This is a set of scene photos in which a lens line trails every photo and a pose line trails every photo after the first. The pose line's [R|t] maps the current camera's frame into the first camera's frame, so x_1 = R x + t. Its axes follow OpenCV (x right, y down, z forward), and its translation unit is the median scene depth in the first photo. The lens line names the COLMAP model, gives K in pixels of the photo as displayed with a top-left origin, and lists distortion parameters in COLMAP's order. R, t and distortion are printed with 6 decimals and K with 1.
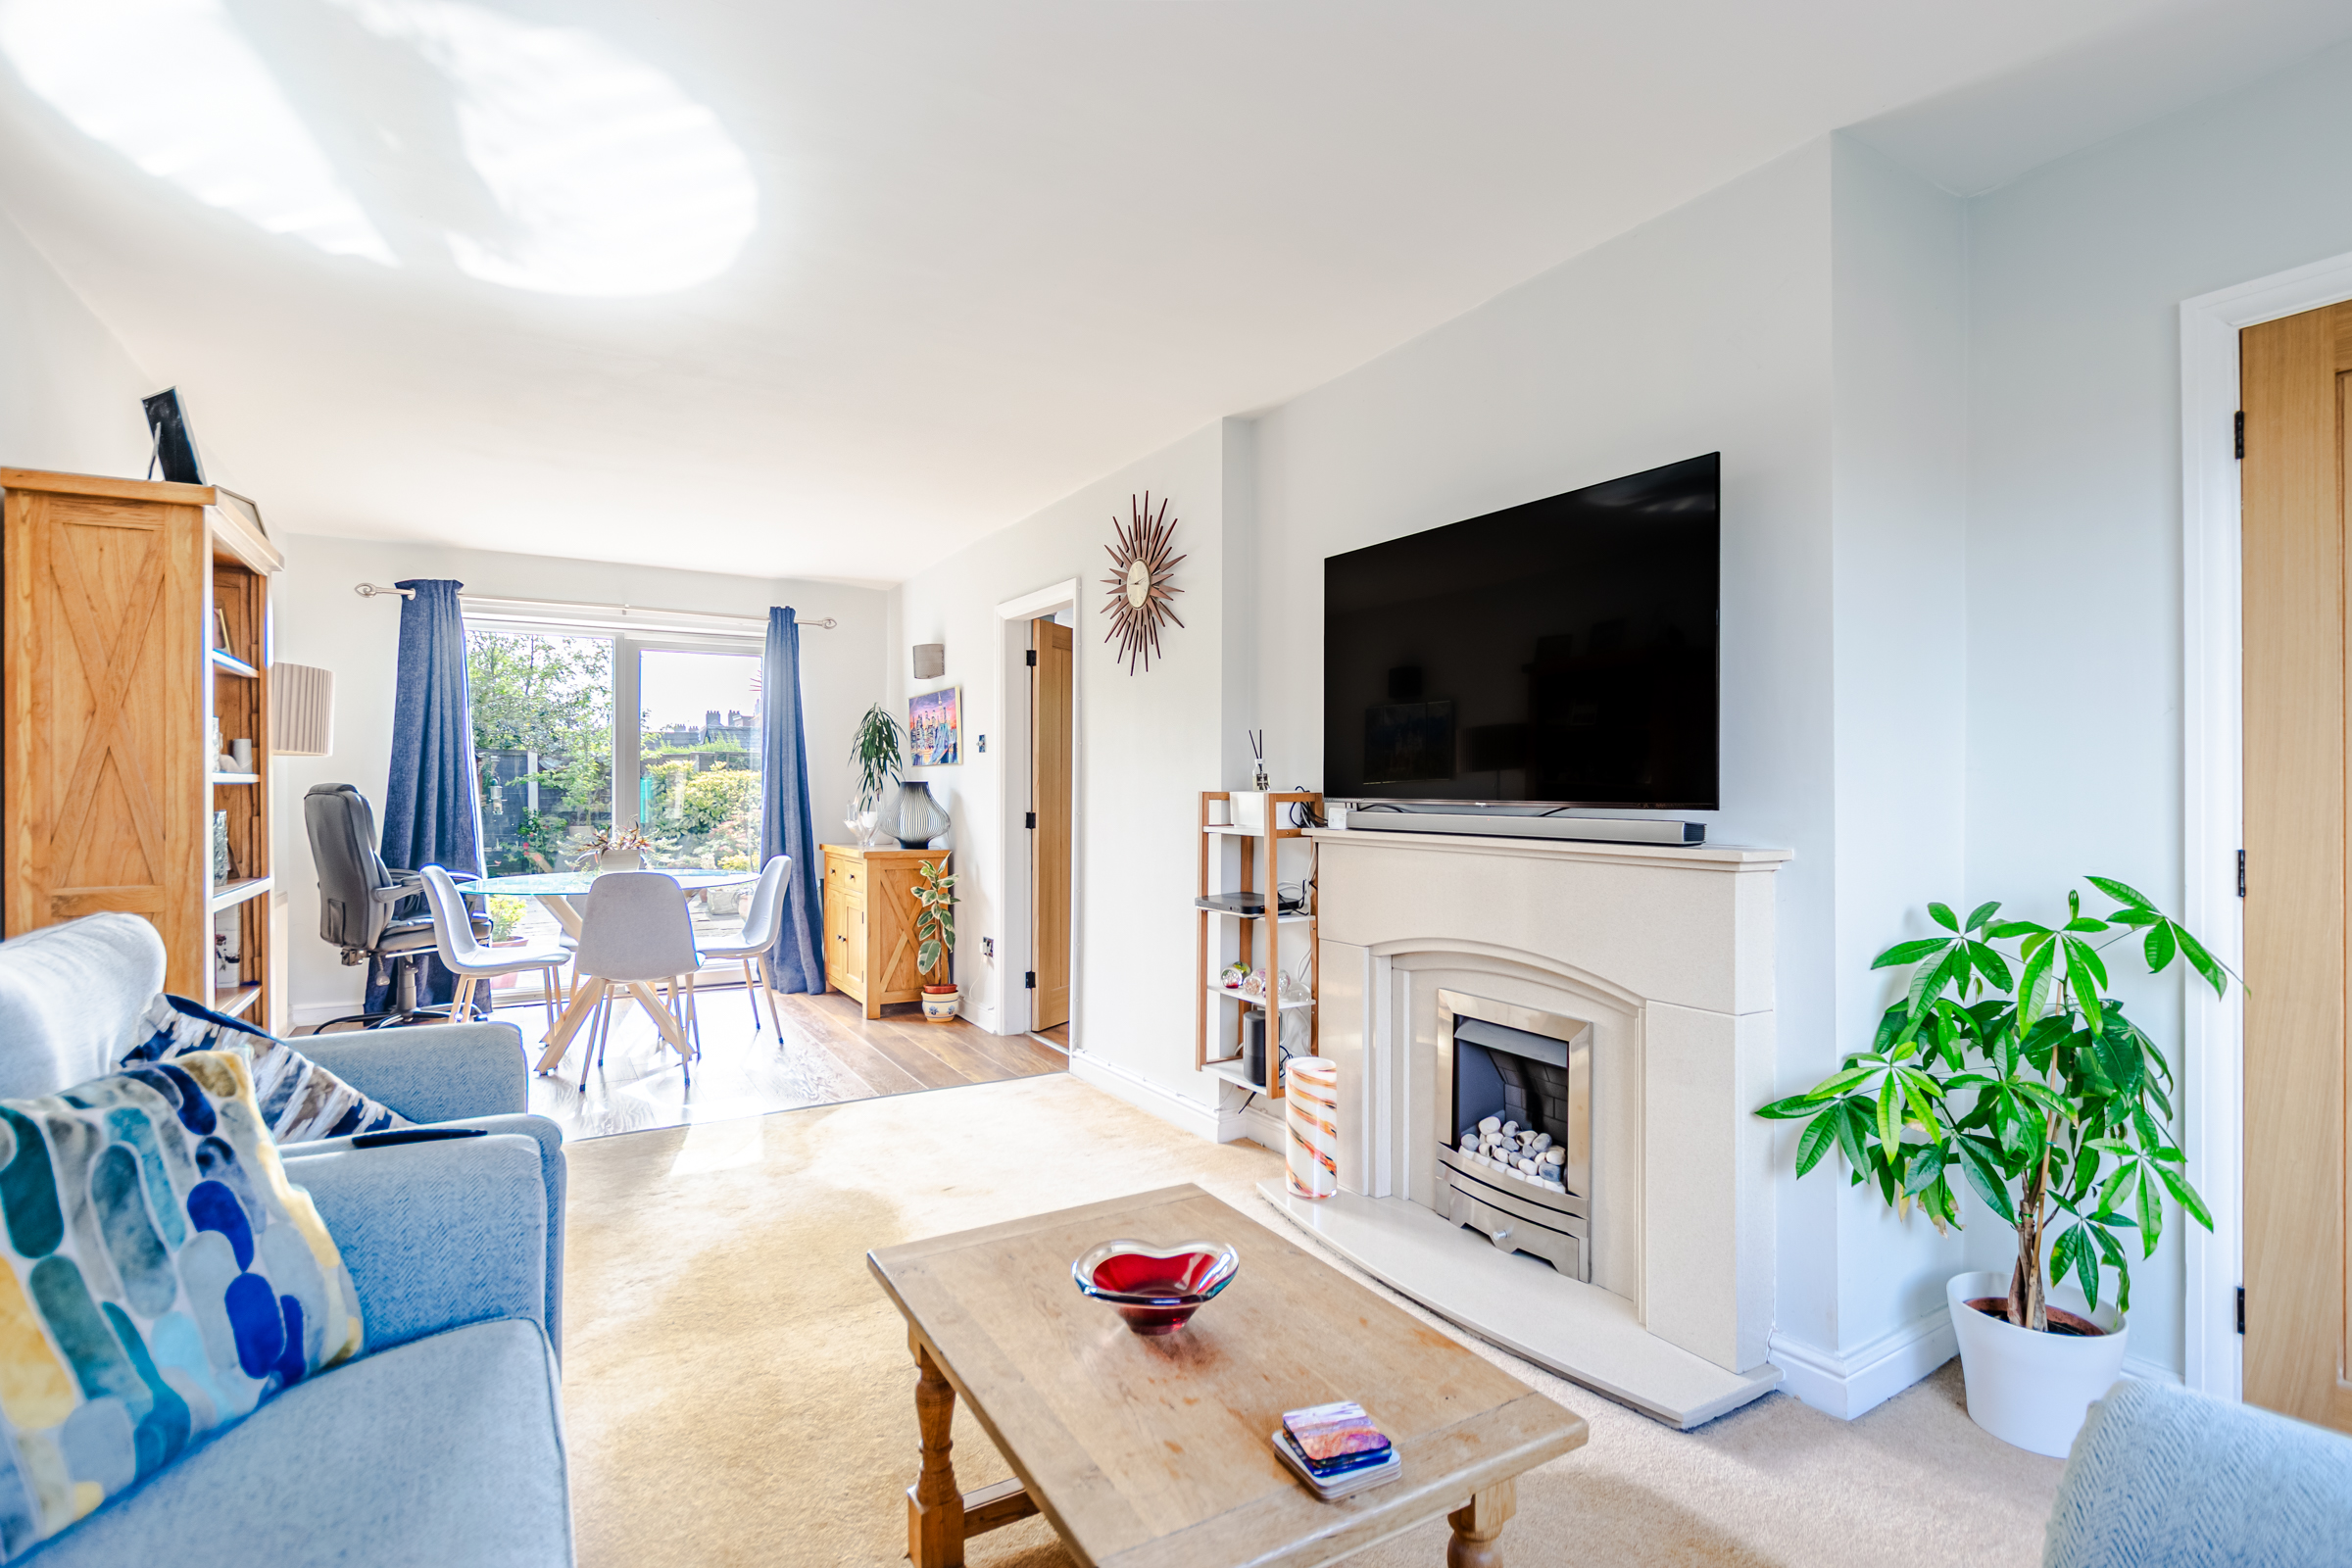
lens RADIAL K [[1127.2, 0, 1176.0], [0, 1127.2, 784.0], [0, 0, 1]] dist [0.002020, -0.006695]
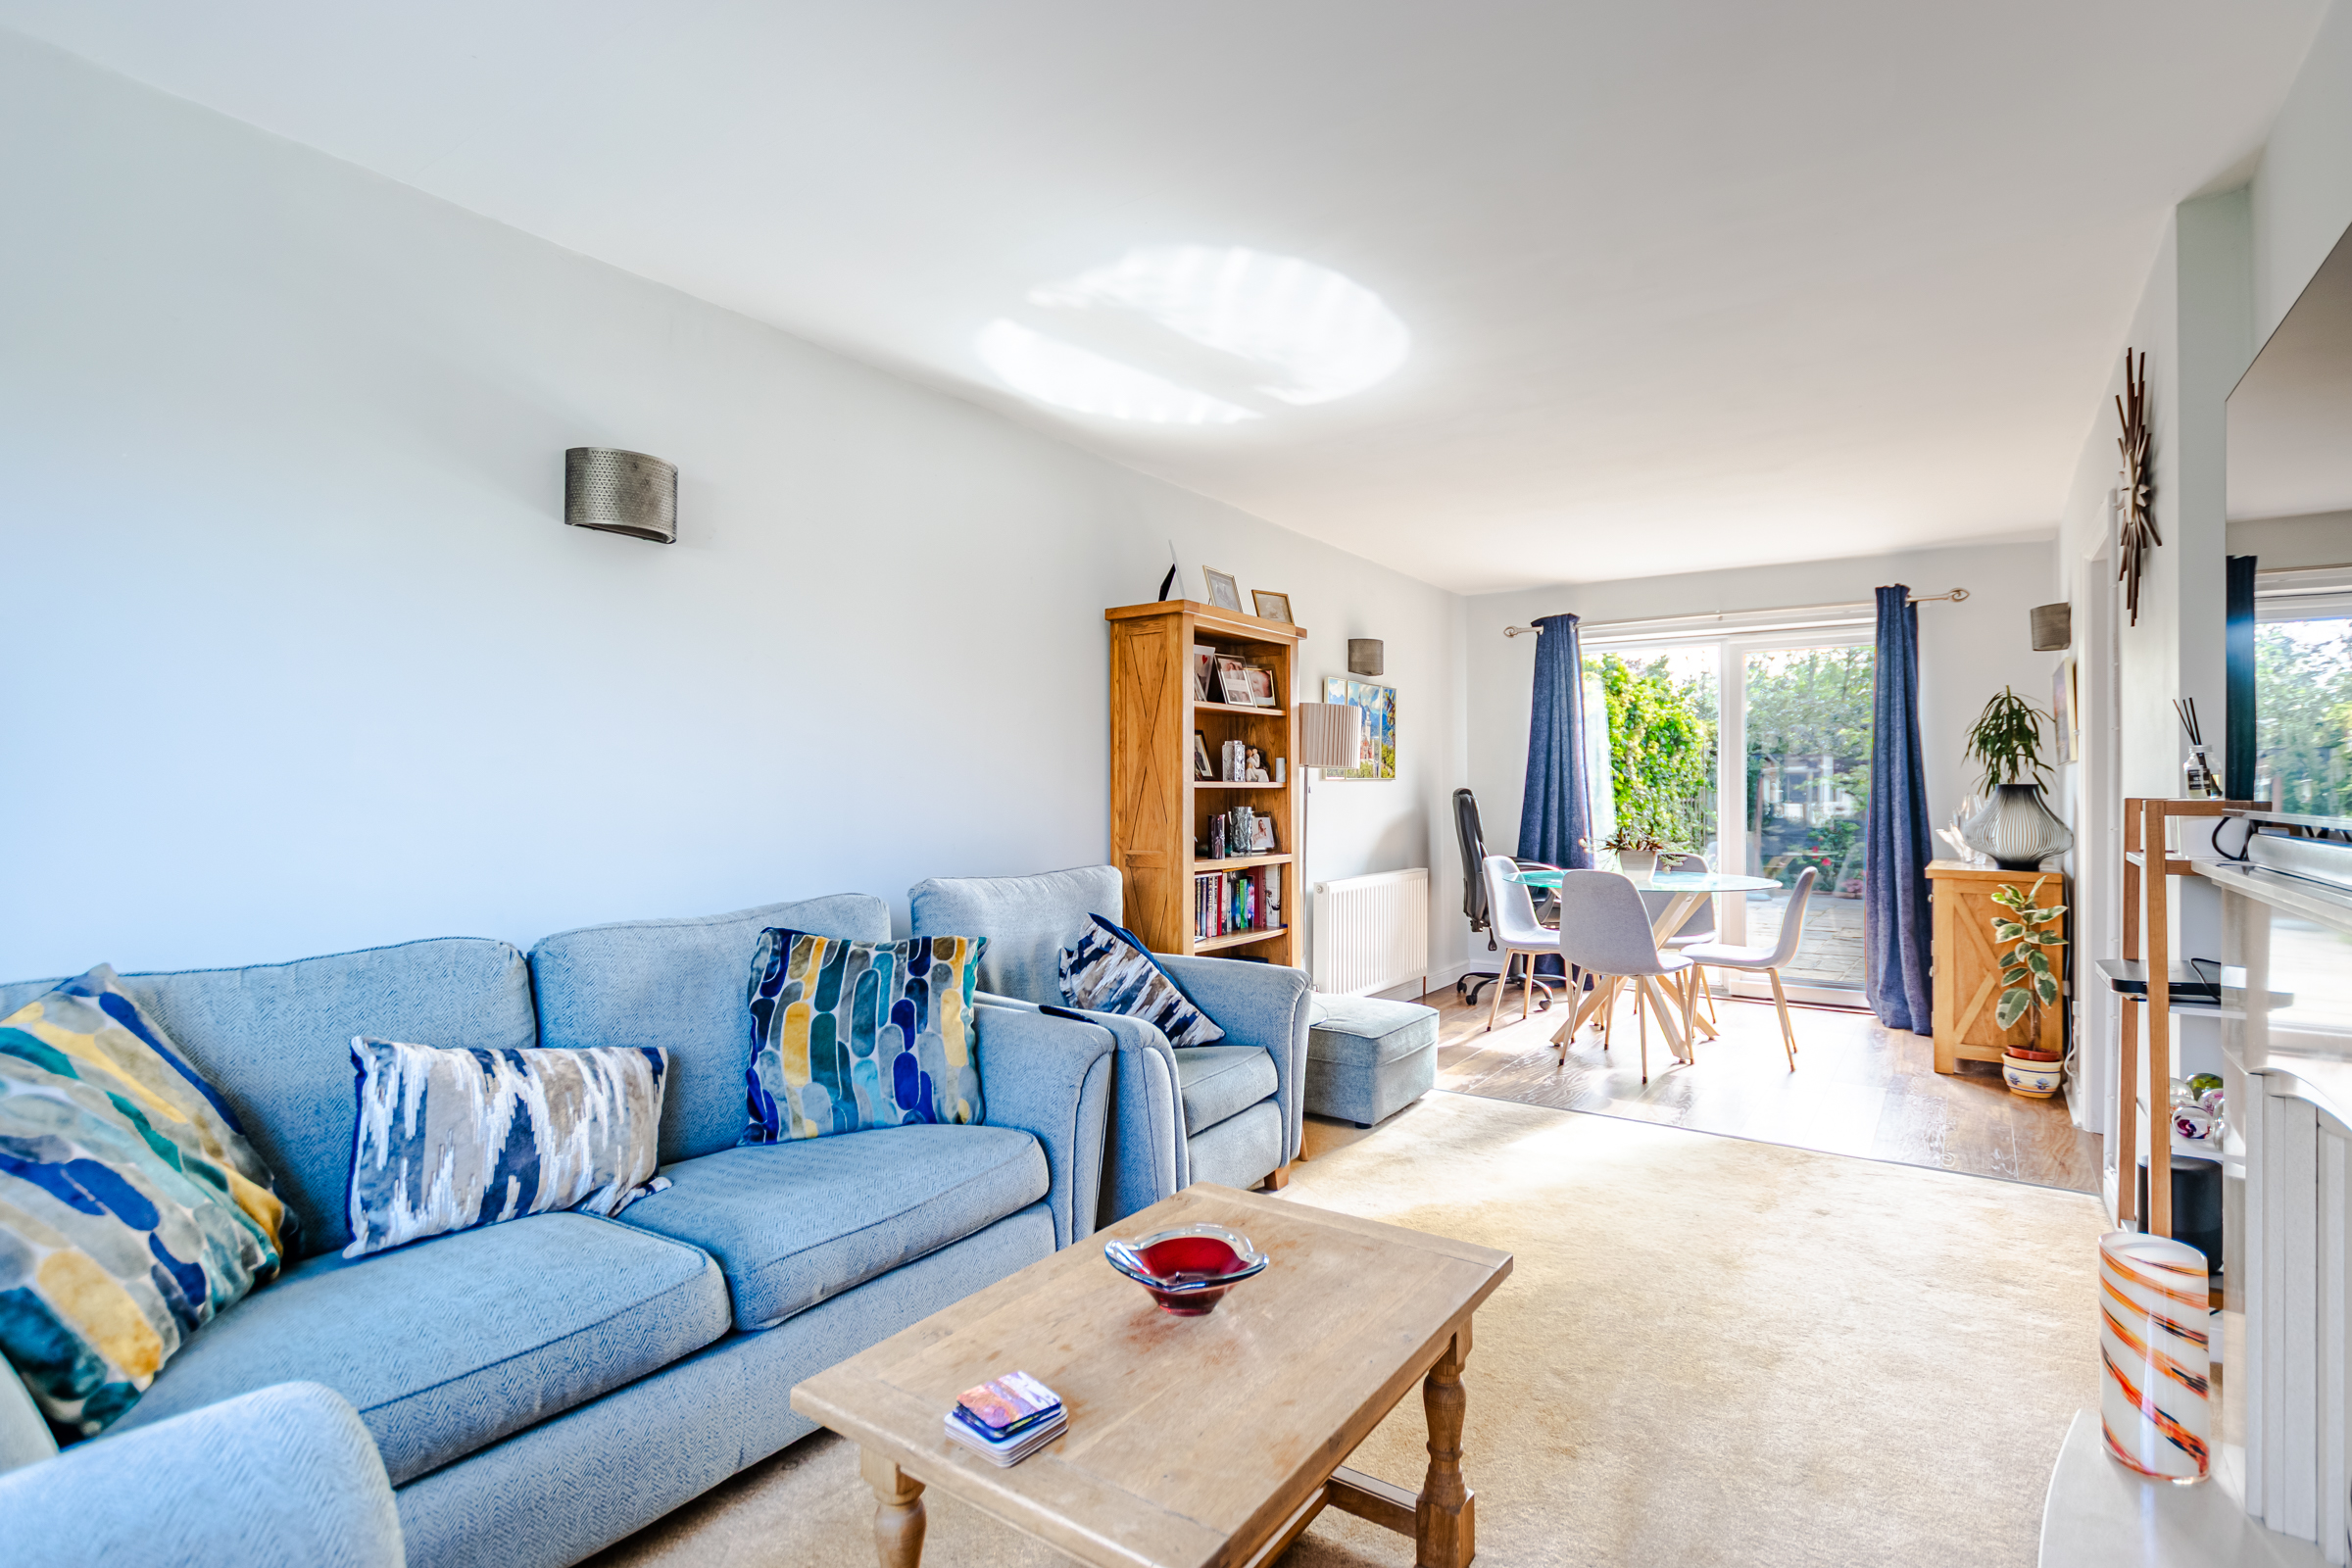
lens RADIAL K [[1127.9, 0, 1176.0], [0, 1127.9, 784.0], [0, 0, 1]] dist [-0.001026, 0.000261]
pose [[0.413728, -0.004565, -0.910389, 0.250747], [0.001243, 0.999989, -0.004449, 0.000442], [0.910400, 0.000710, 0.413729, 0.151324]]
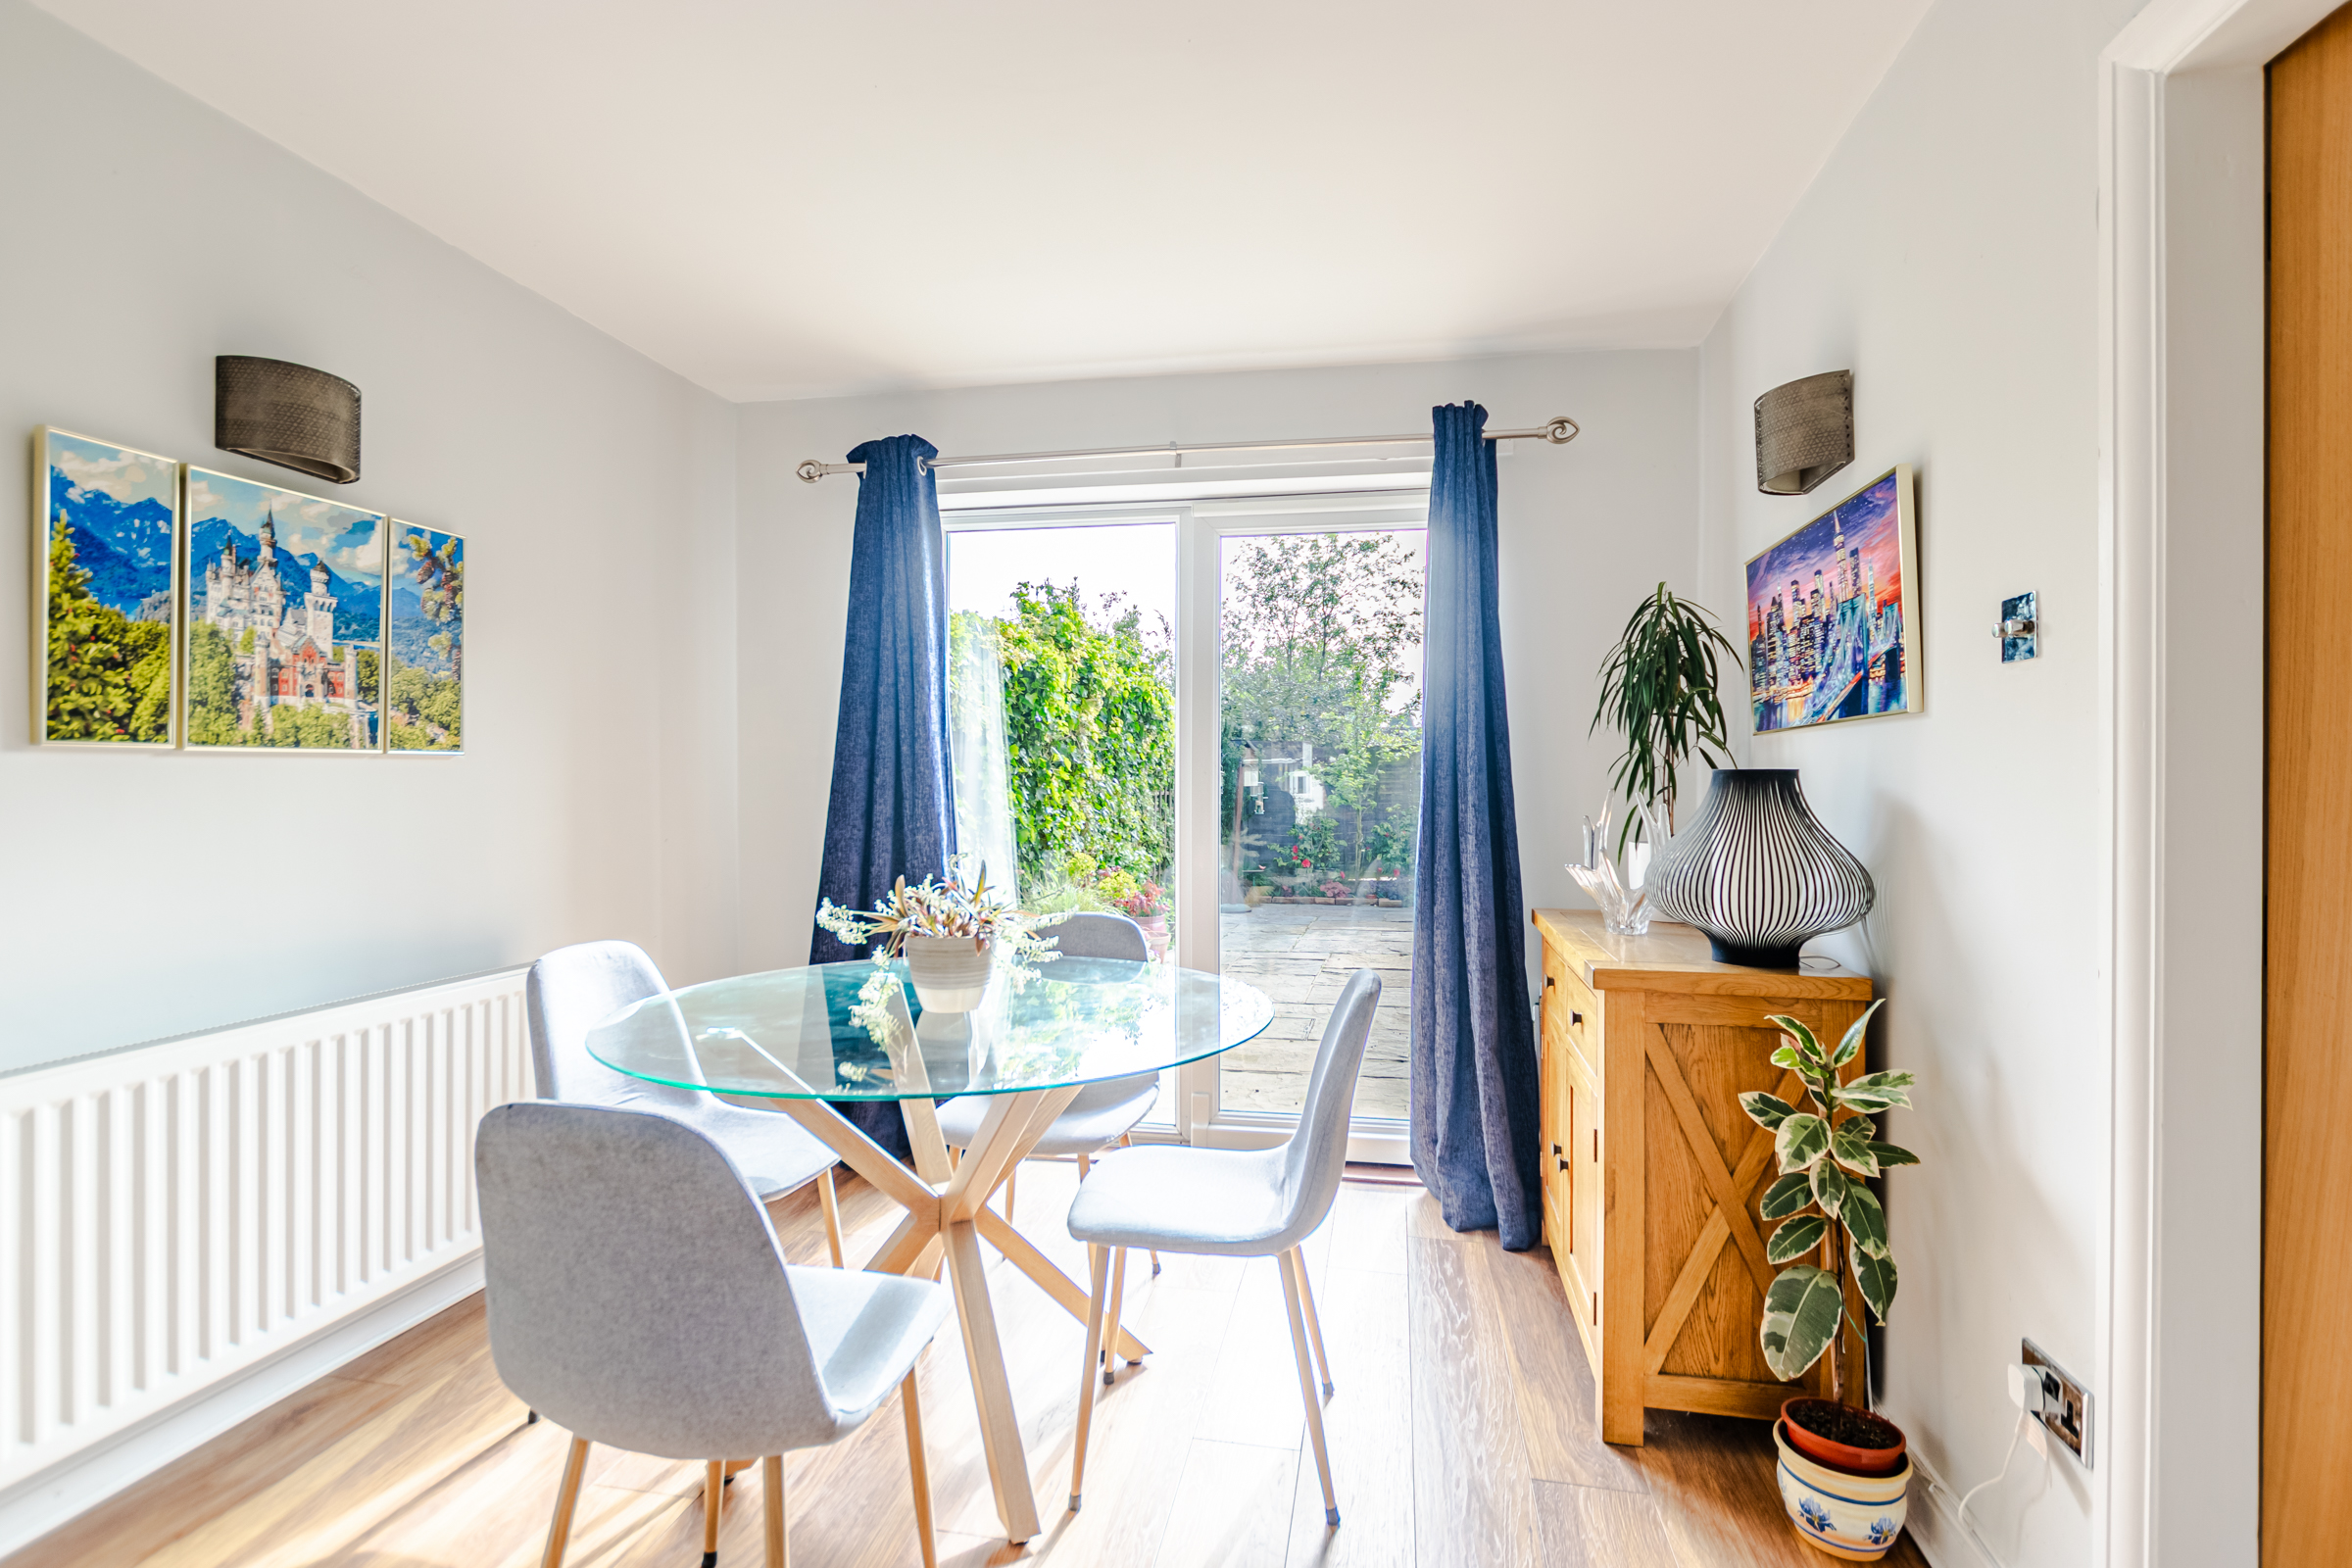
lens RADIAL K [[1127.2, 0, 1176.0], [0, 1127.2, 784.0], [0, 0, 1]] dist [0.002020, -0.006695]
pose [[0.750241, 0.003264, -0.661157, -0.142409], [-0.000918, 0.999992, 0.003895, 0.001282], [0.661164, -0.002315, 0.750238, 0.649025]]
